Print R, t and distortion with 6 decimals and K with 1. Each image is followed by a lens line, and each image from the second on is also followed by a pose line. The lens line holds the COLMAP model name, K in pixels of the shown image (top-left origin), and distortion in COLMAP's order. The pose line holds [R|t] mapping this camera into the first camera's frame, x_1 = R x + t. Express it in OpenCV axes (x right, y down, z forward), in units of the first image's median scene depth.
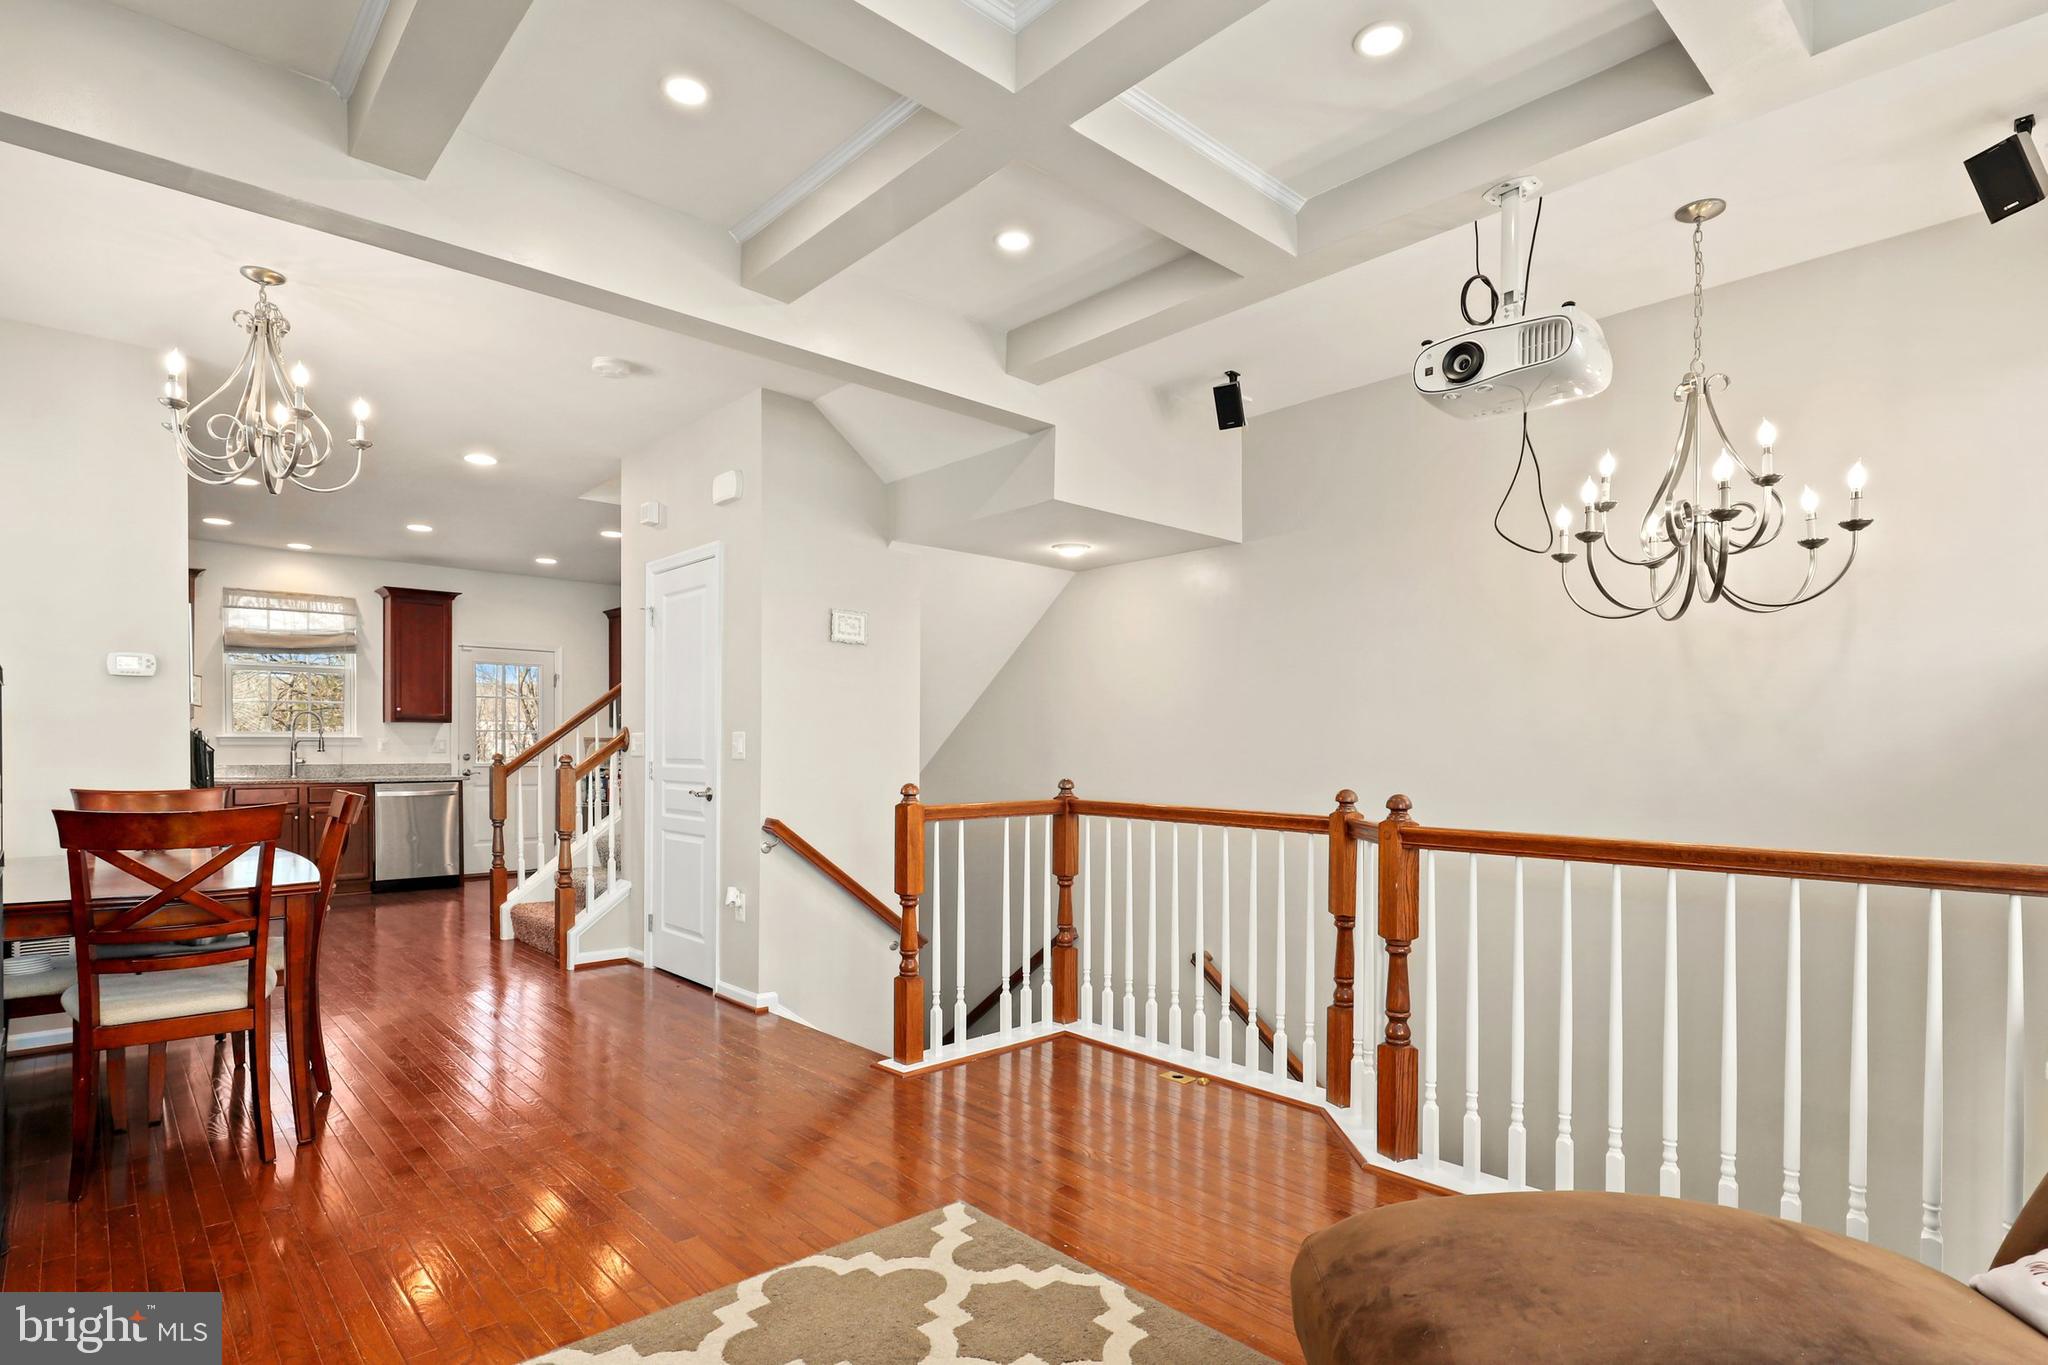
lens RADIAL K [[1045.5, 0, 986.0], [0, 1045.5, 749.6], [0, 0, 1]] dist [0.026043, -0.000275]
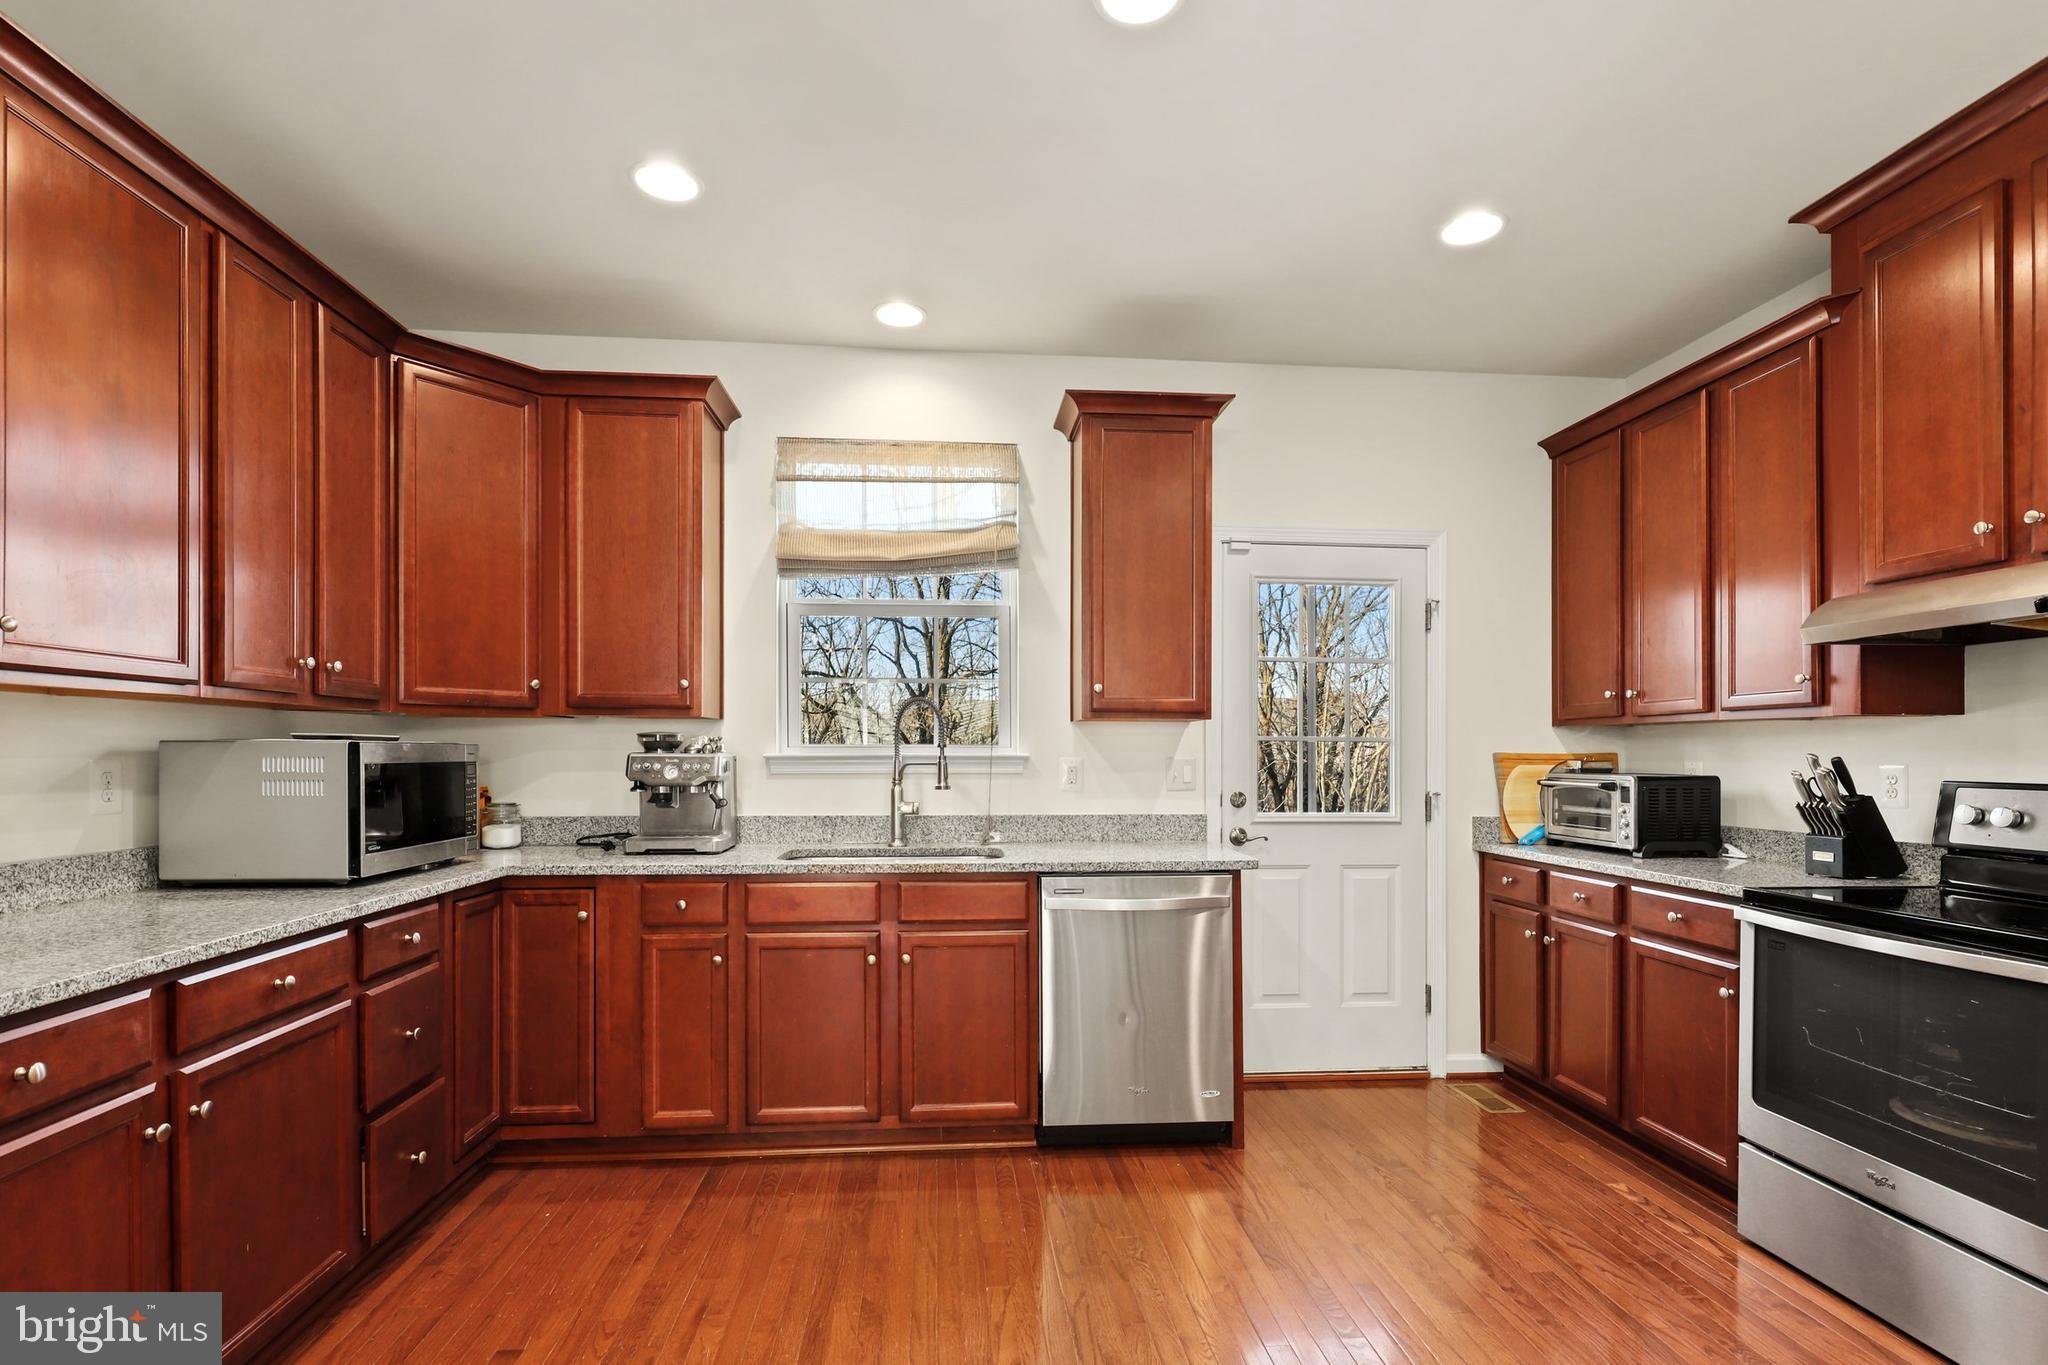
lens RADIAL K [[963.2, 0, 1021.5], [0, 963.2, 758.3], [0, 0, 1]] dist [-0.000393, -0.000032]
pose [[0.810414, 0.002762, -0.585851, -0.376958], [-0.000034, 0.999989, 0.004668, -0.013131], [0.585858, -0.003763, 0.810405, 0.708224]]
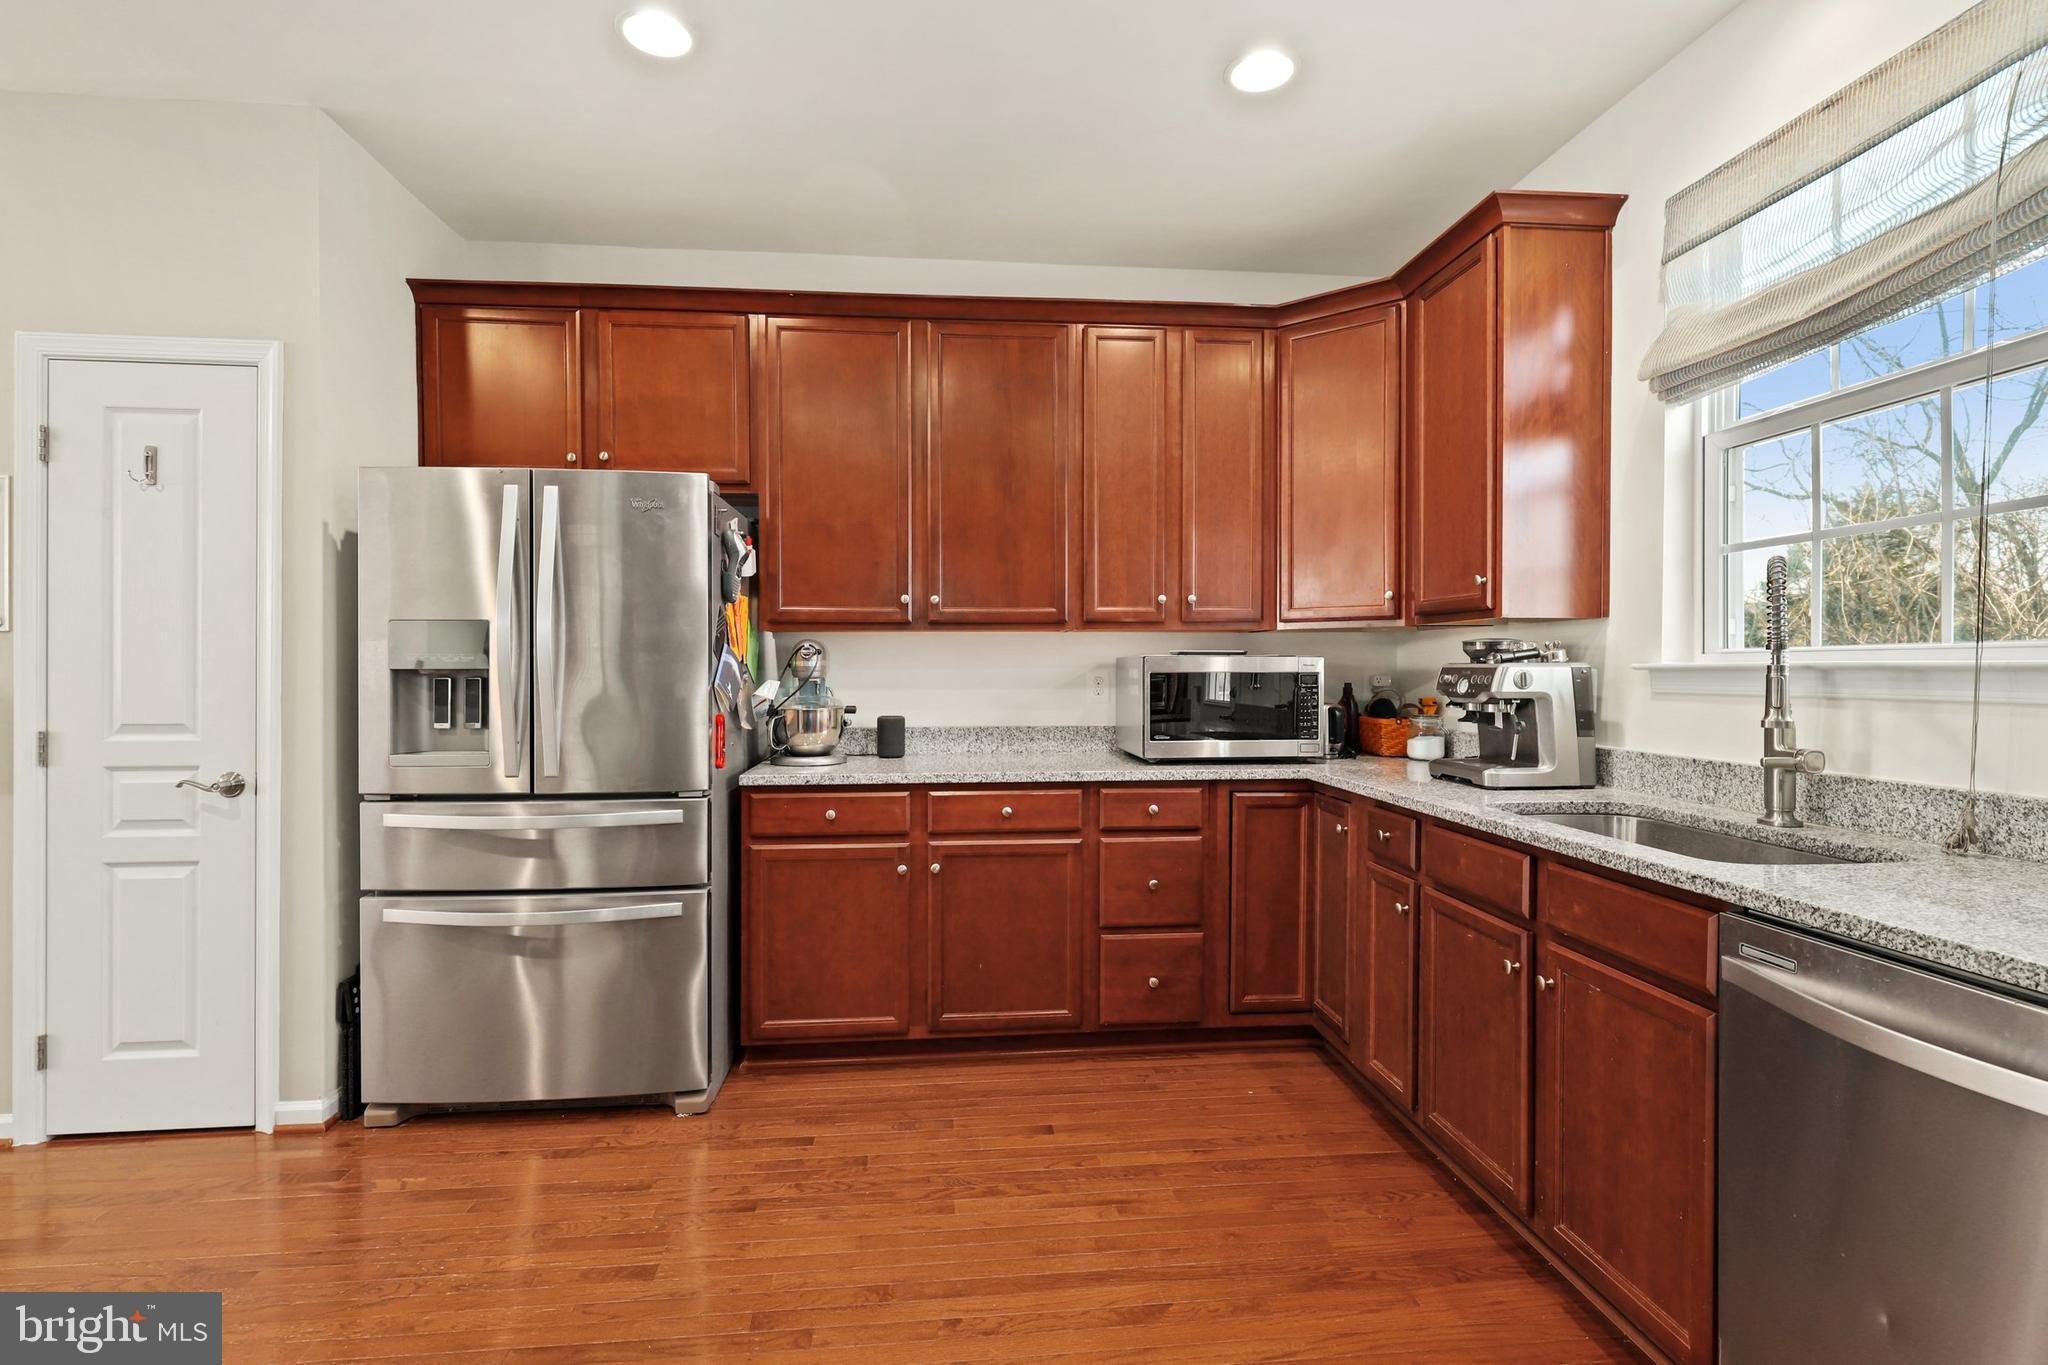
lens RADIAL K [[951.6, 0, 1011.7], [0, 951.6, 675.6], [0, 0, 1]] dist [-0.001386, -0.000092]
pose [[-0.580456, 0.005299, -0.814274, -0.365526], [0.001242, 0.999983, 0.005623, -0.011287], [0.814290, 0.002252, -0.580453, 0.995517]]
